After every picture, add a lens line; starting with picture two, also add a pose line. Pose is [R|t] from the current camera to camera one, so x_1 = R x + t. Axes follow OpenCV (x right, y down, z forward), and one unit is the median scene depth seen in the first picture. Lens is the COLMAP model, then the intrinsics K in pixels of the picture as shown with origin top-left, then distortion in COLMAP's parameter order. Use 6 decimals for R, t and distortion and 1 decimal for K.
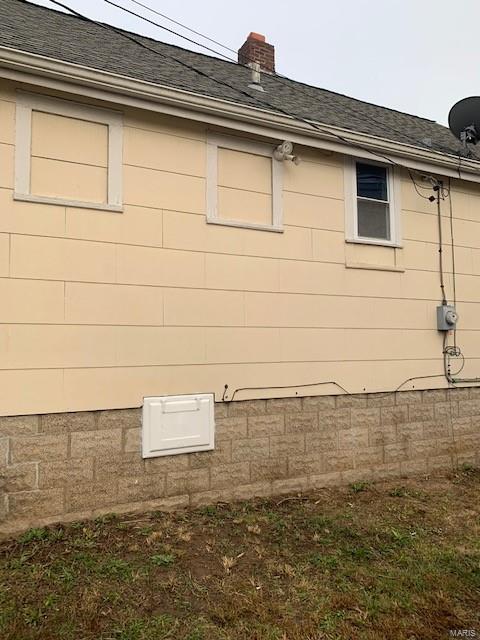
lens RADIAL K [[490.8, 0, 240.6], [0, 490.8, 319.0], [0, 0, 1]] dist [0.039504, -0.026825]
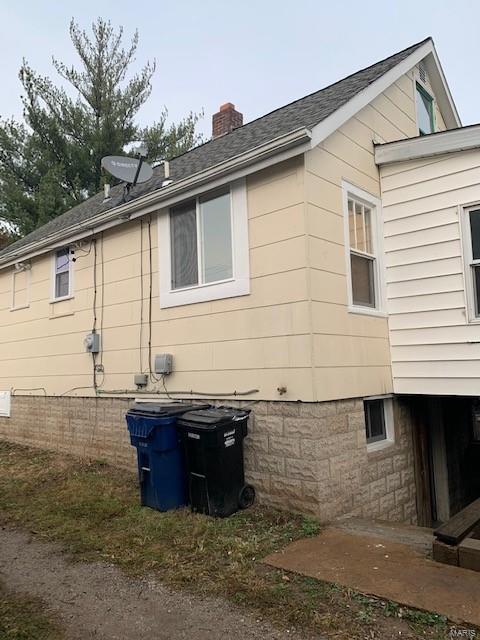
lens RADIAL K [[490.8, 0, 240.6], [0, 490.8, 317.0], [0, 0, 1]] dist [0.039504, -0.026825]
pose [[0.343348, -0.100733, -0.933791, 1.785087], [0.085747, 0.993442, -0.075639, 0.061906], [0.935286, -0.054099, 0.349734, 0.917230]]
